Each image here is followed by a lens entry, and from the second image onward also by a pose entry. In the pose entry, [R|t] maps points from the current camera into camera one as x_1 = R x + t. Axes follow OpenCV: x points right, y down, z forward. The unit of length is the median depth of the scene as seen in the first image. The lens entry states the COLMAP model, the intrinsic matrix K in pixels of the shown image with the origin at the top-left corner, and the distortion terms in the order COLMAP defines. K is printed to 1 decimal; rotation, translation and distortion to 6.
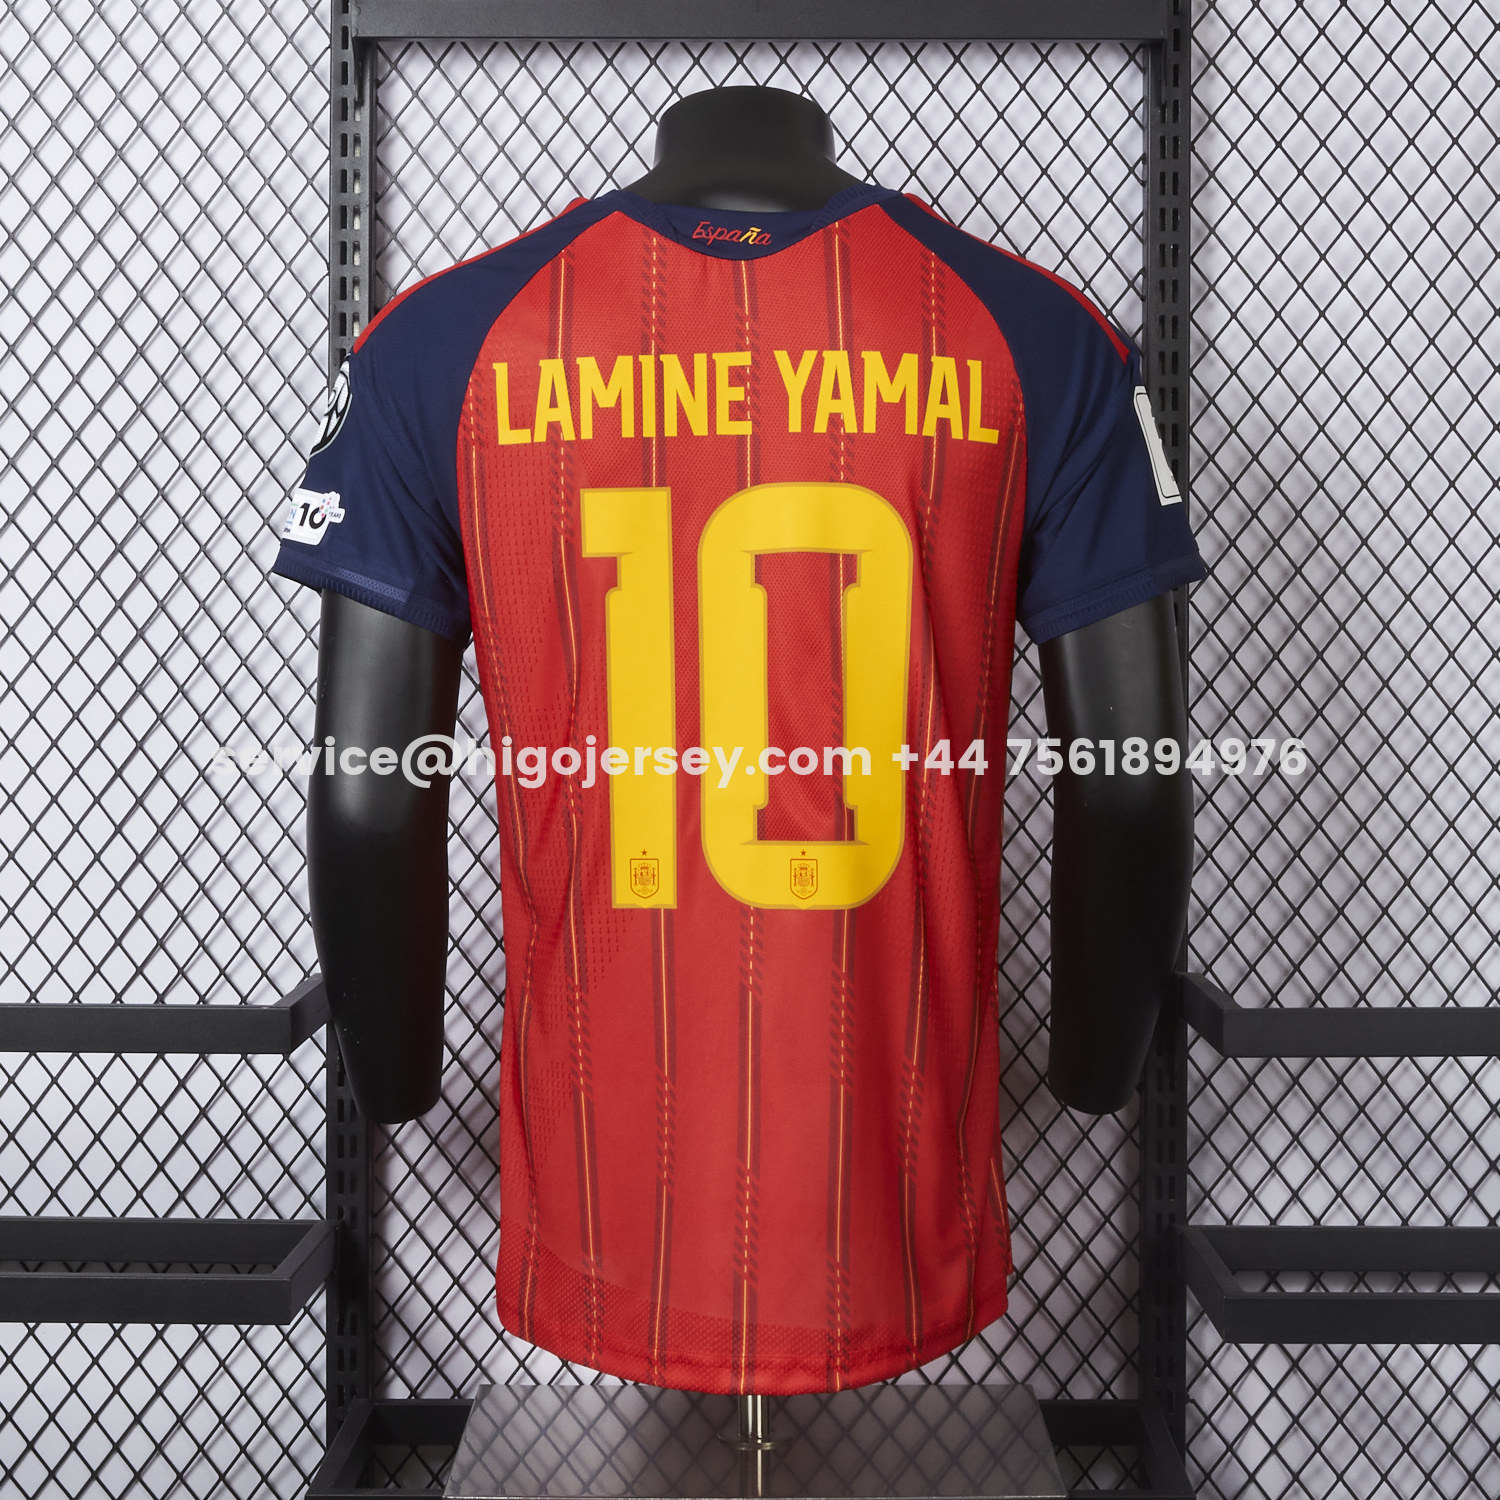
lens RADIAL K [[3949.6, 0, 754.6], [0, 3949.6, 747.1], [0, 0, 1]] dist [-0.103990, 0.000000]
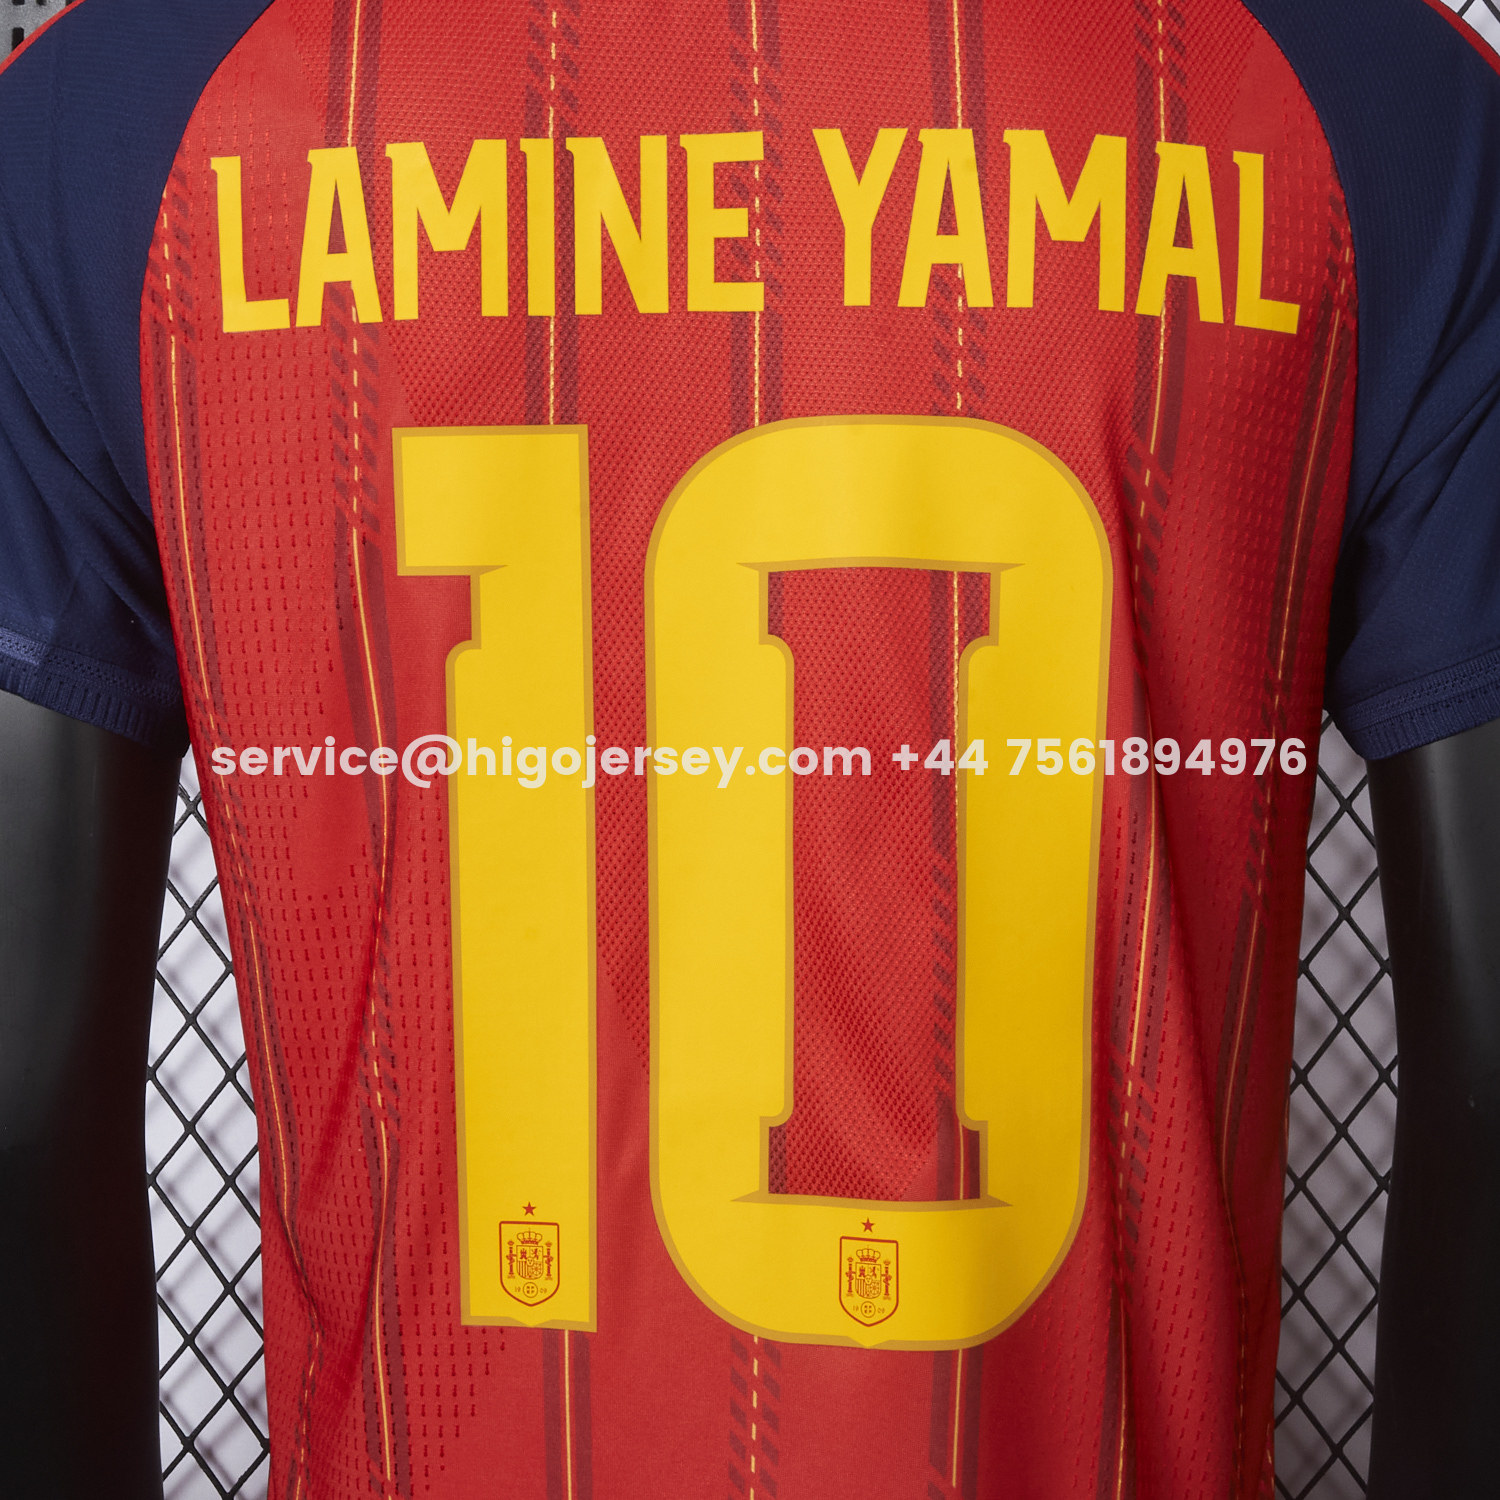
lens RADIAL K [[3949.6, 0, 748.2], [0, 3949.6, 757.1], [0, 0, 1]] dist [-0.103990, 0.000000]
pose [[0.999315, 0.007194, -0.036294, 0.014527], [-0.006774, 0.999909, 0.011691, -0.032504], [0.036375, -0.011437, 0.999273, 0.539077]]
